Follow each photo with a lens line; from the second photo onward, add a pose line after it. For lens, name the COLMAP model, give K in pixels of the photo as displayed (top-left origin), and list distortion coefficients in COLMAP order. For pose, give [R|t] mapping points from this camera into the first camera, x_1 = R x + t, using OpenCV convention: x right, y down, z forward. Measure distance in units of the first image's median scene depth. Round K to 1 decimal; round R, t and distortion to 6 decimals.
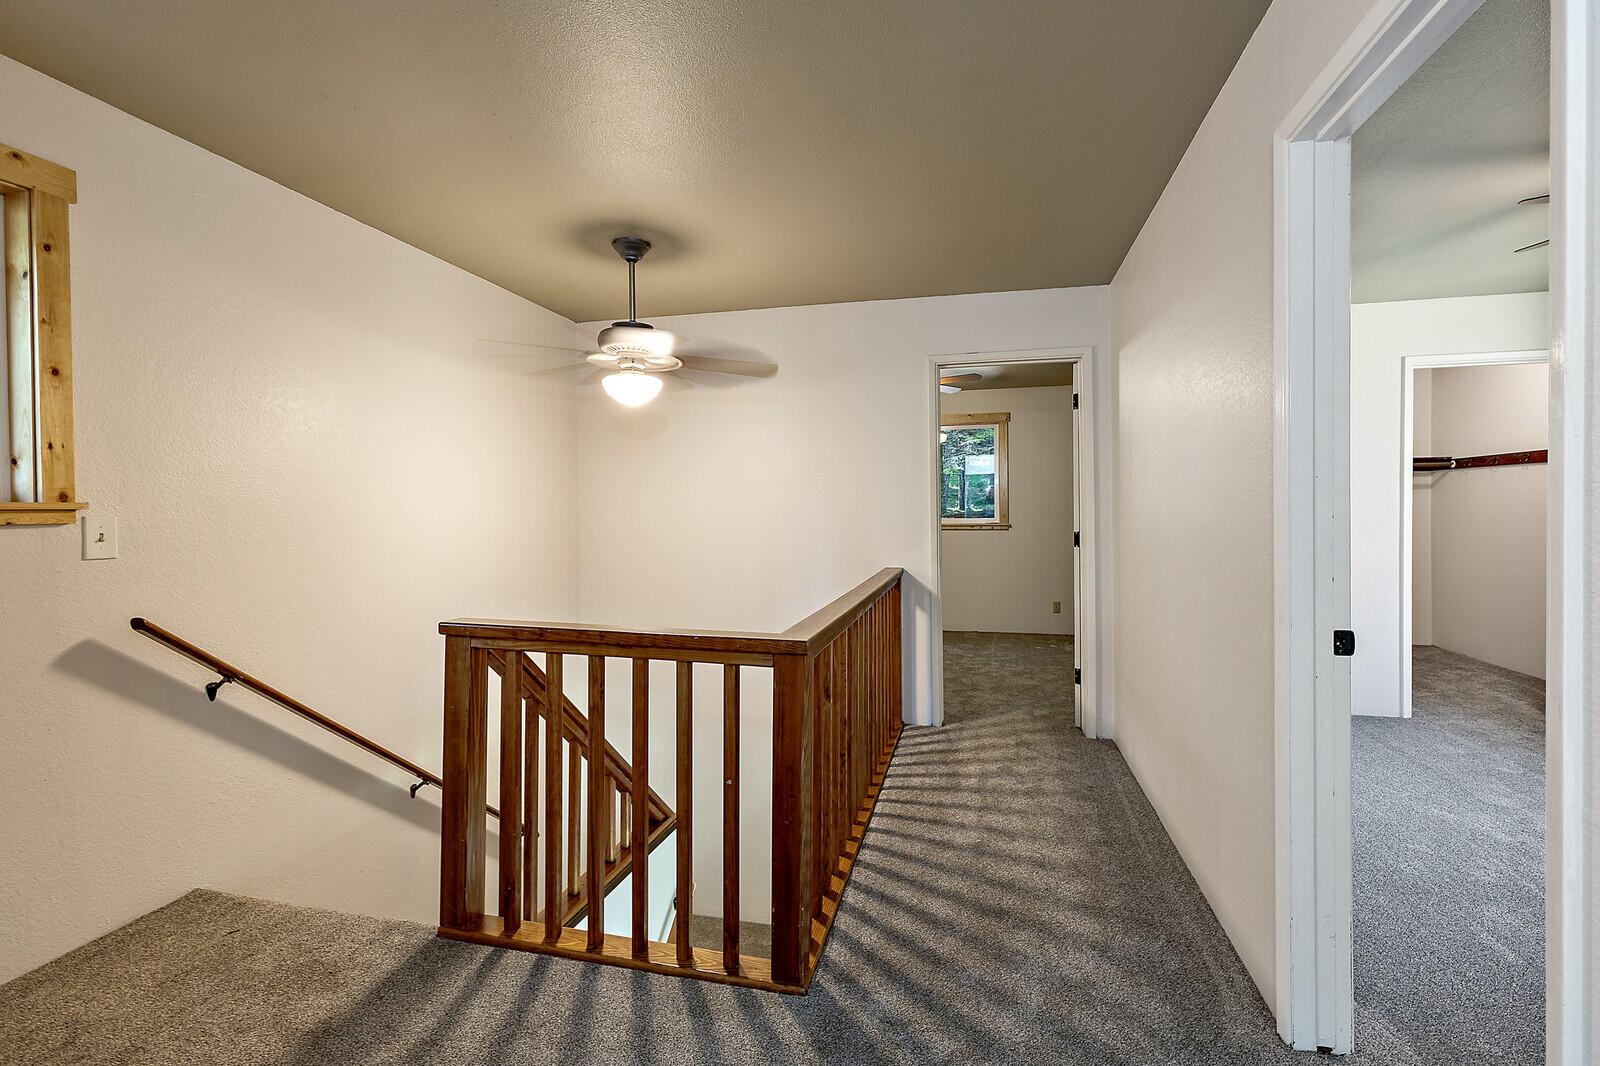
lens RADIAL K [[731.8, 0, 821.8], [0, 731.8, 503.6], [0, 0, 1]] dist [0.002940, 0.000476]
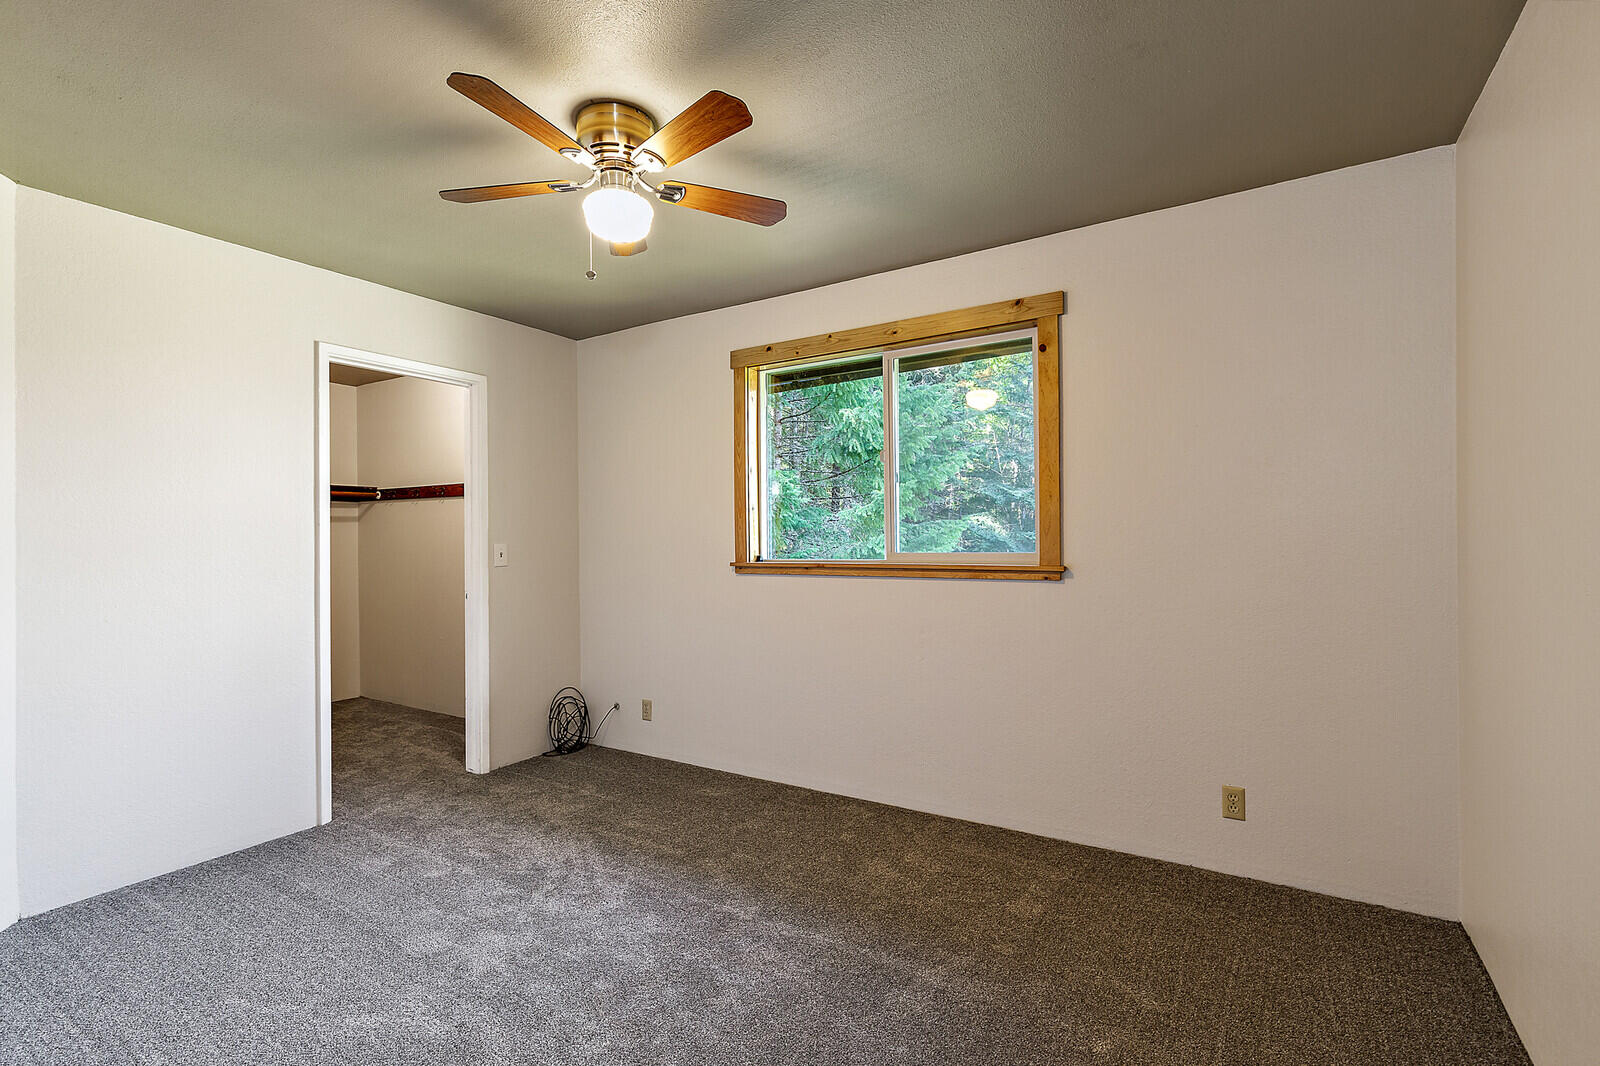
lens RADIAL K [[731.8, 0, 803.1], [0, 731.8, 530.6], [0, 0, 1]] dist [0.002940, 0.000476]
pose [[0.333131, -0.006606, 0.942858, 0.193895], [0.007501, 0.999962, 0.004356, -0.010658], [-0.942851, 0.005621, 0.333168, 0.217250]]
